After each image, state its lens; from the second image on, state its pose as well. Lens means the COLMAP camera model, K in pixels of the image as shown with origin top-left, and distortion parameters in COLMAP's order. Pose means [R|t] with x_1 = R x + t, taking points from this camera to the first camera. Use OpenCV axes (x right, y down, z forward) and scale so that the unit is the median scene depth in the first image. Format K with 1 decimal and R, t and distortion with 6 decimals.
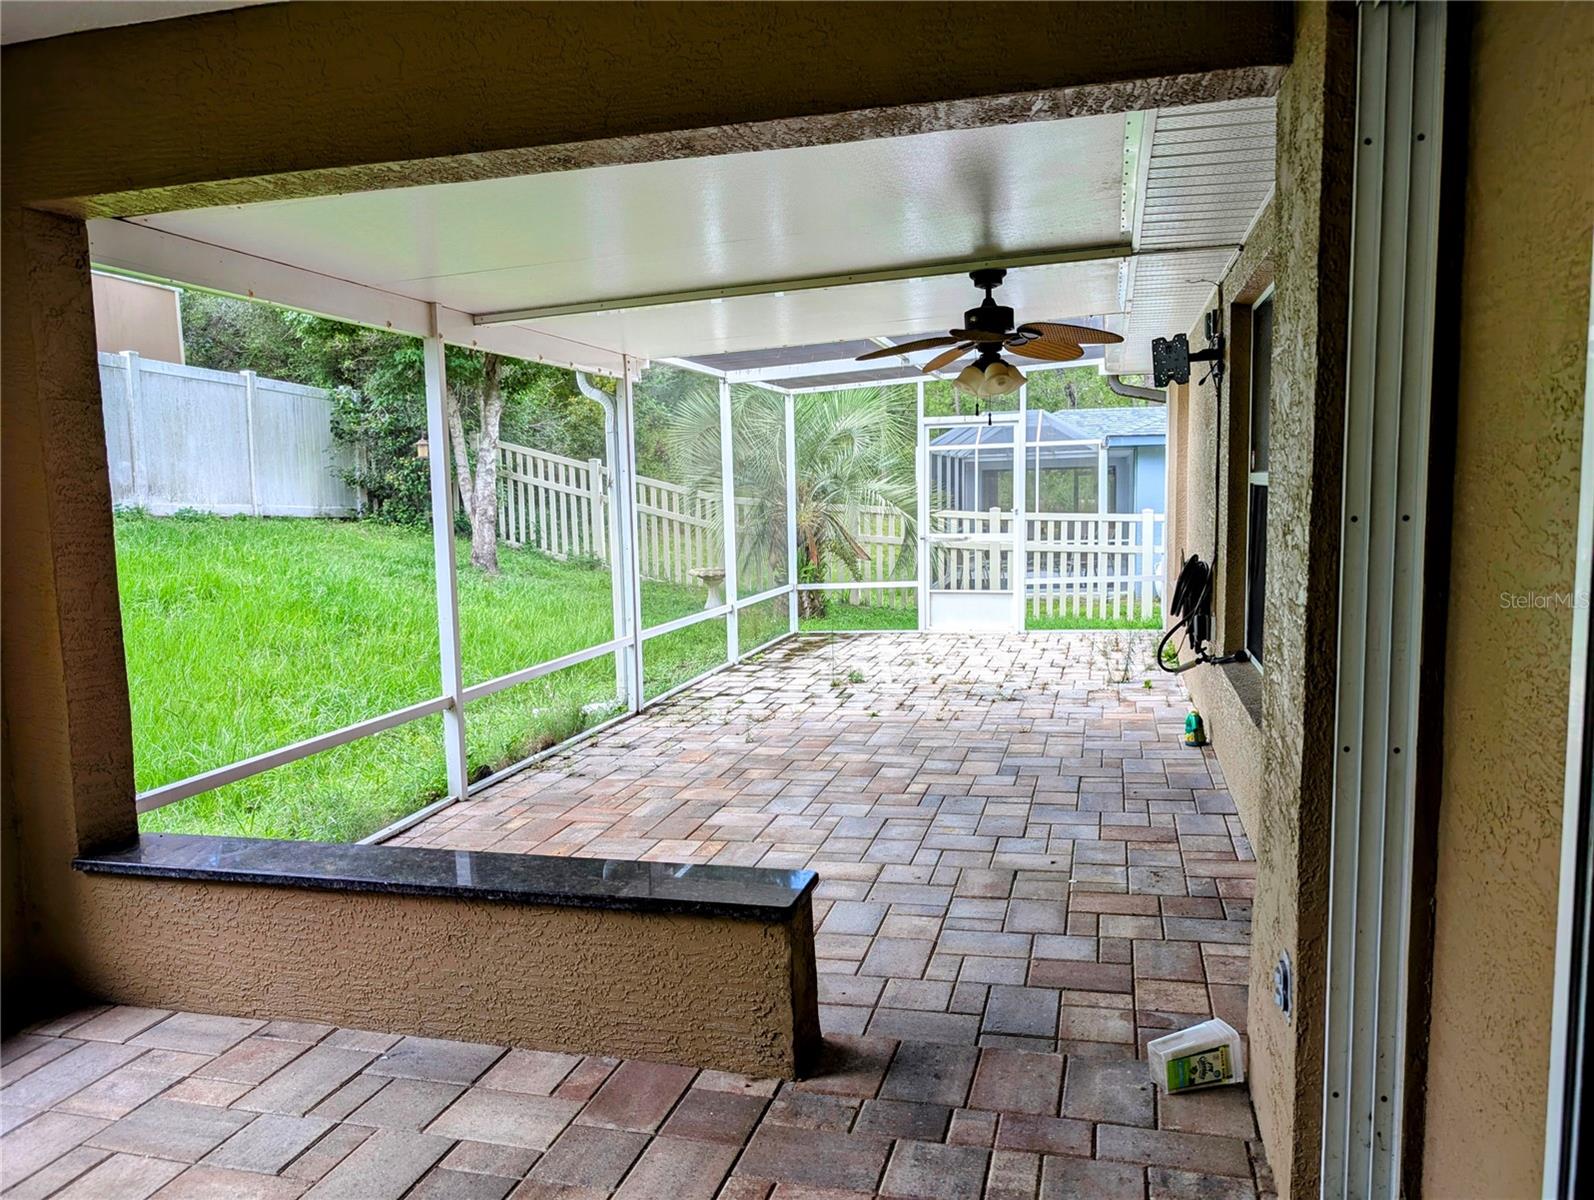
lens RADIAL K [[1147.2, 0, 809.5], [0, 1147.2, 603.0], [0, 0, 1]] dist [0.023479, -0.024356]
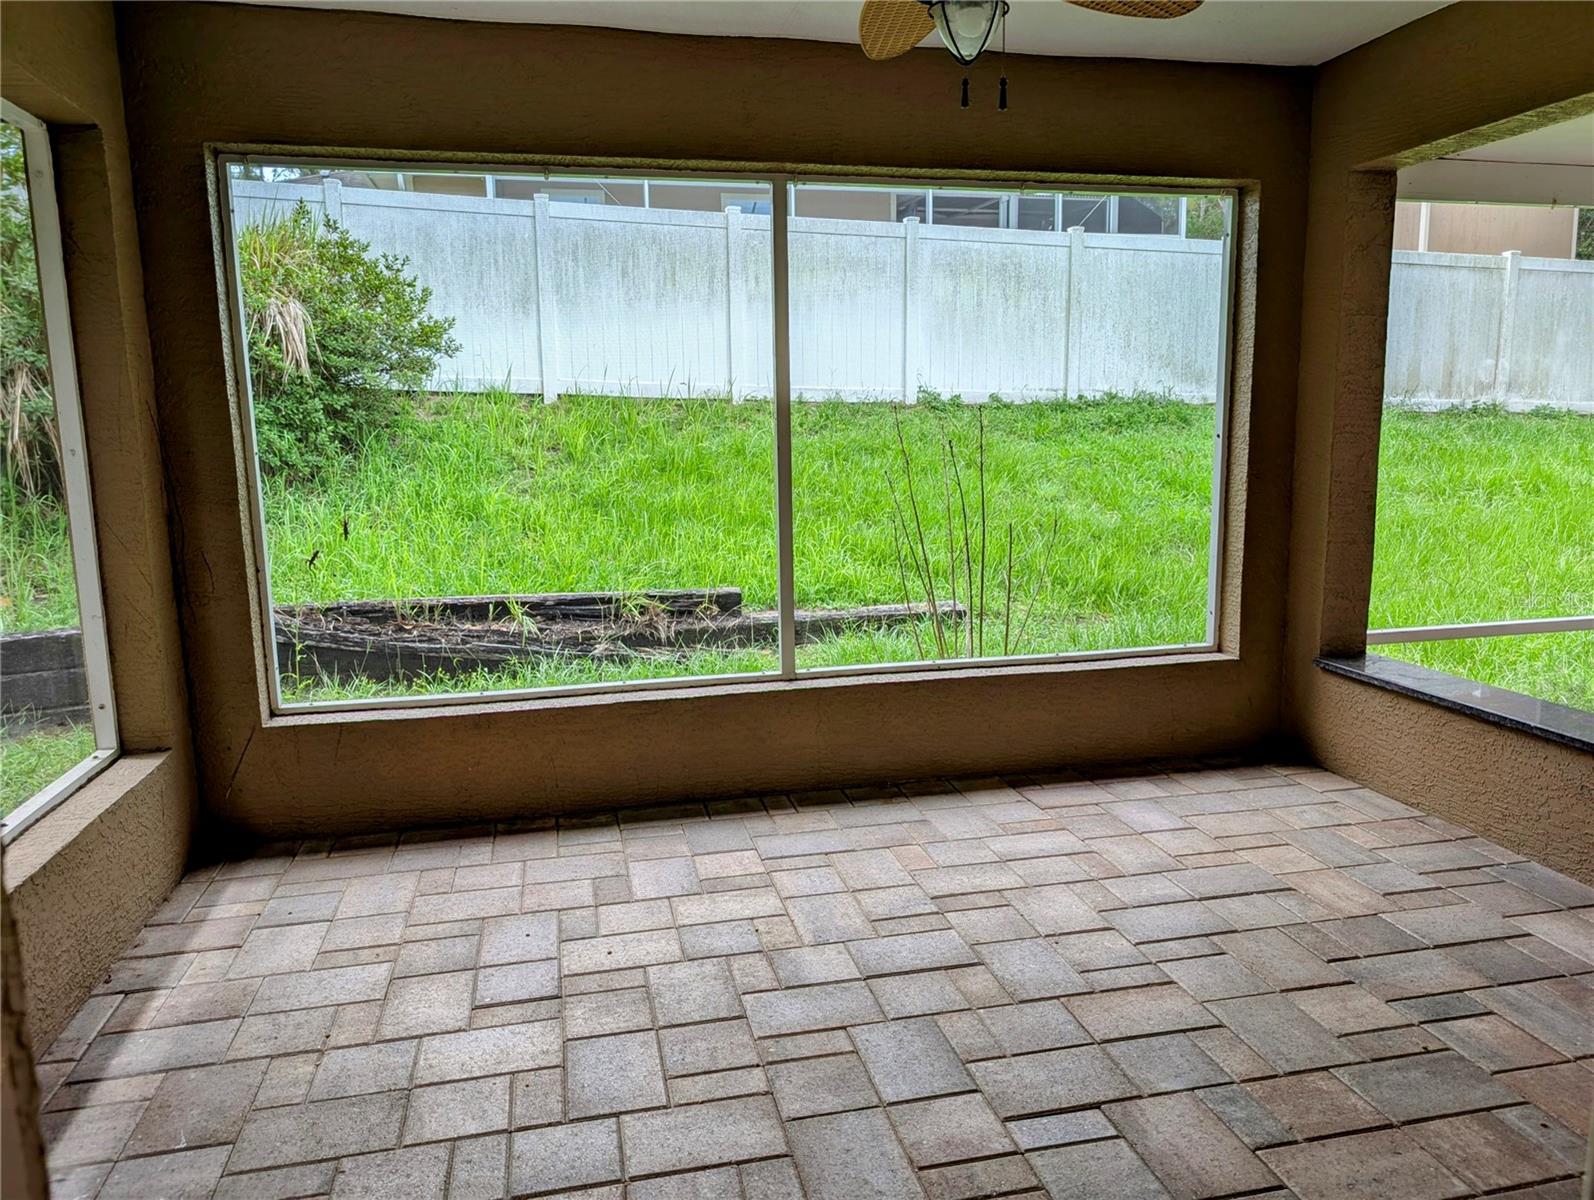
lens RADIAL K [[1147.2, 0, 798.4], [0, 1147.2, 601.2], [0, 0, 1]] dist [0.023479, -0.024356]
pose [[0.460536, 0.159660, -0.873164, 0.270741], [-0.085338, 0.987098, 0.135483, 0.024290], [0.883529, 0.012119, 0.468219, -0.187419]]
